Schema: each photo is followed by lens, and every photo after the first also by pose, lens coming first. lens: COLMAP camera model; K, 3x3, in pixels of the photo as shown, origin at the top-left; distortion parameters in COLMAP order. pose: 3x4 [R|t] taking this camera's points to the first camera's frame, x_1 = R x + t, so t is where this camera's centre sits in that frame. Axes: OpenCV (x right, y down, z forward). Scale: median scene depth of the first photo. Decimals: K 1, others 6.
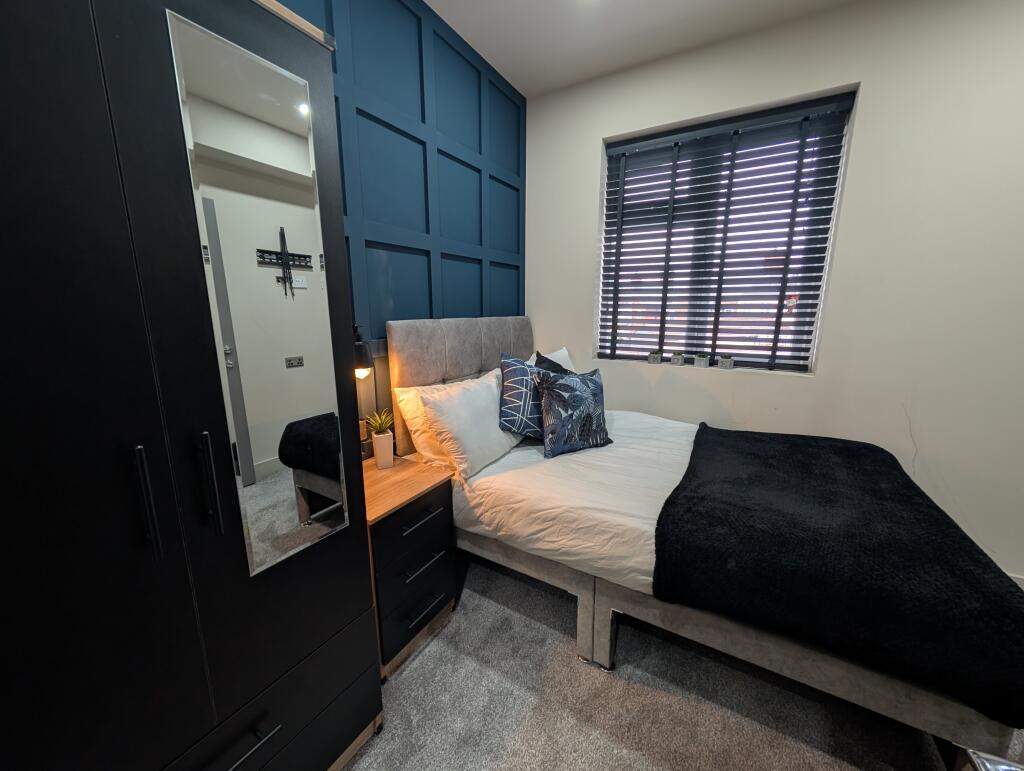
lens RADIAL K [[384.5, 0, 515.8], [0, 384.5, 383.3], [0, 0, 1]] dist [-0.000316, -0.000149]
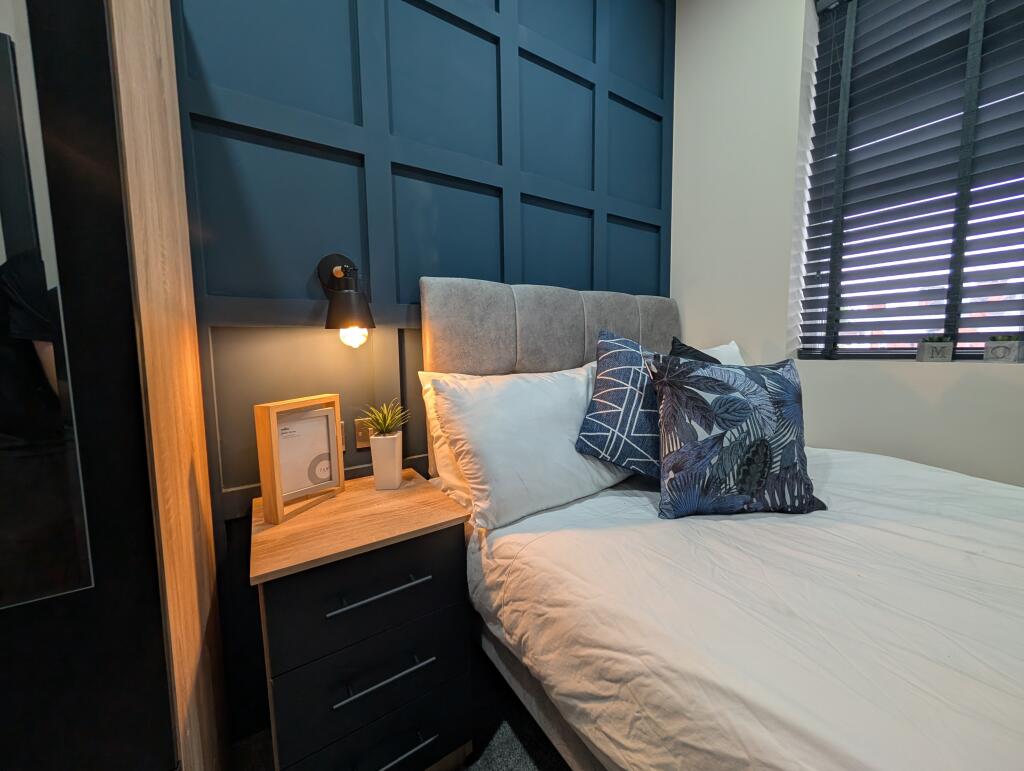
lens RADIAL K [[384.5, 0, 515.8], [0, 384.5, 383.3], [0, 0, 1]] dist [-0.000316, -0.000149]
pose [[0.898726, 0.024861, -0.437805, 0.121393], [-0.066542, 0.994562, -0.080121, 0.068871], [0.433432, 0.101140, 0.895493, 0.426313]]
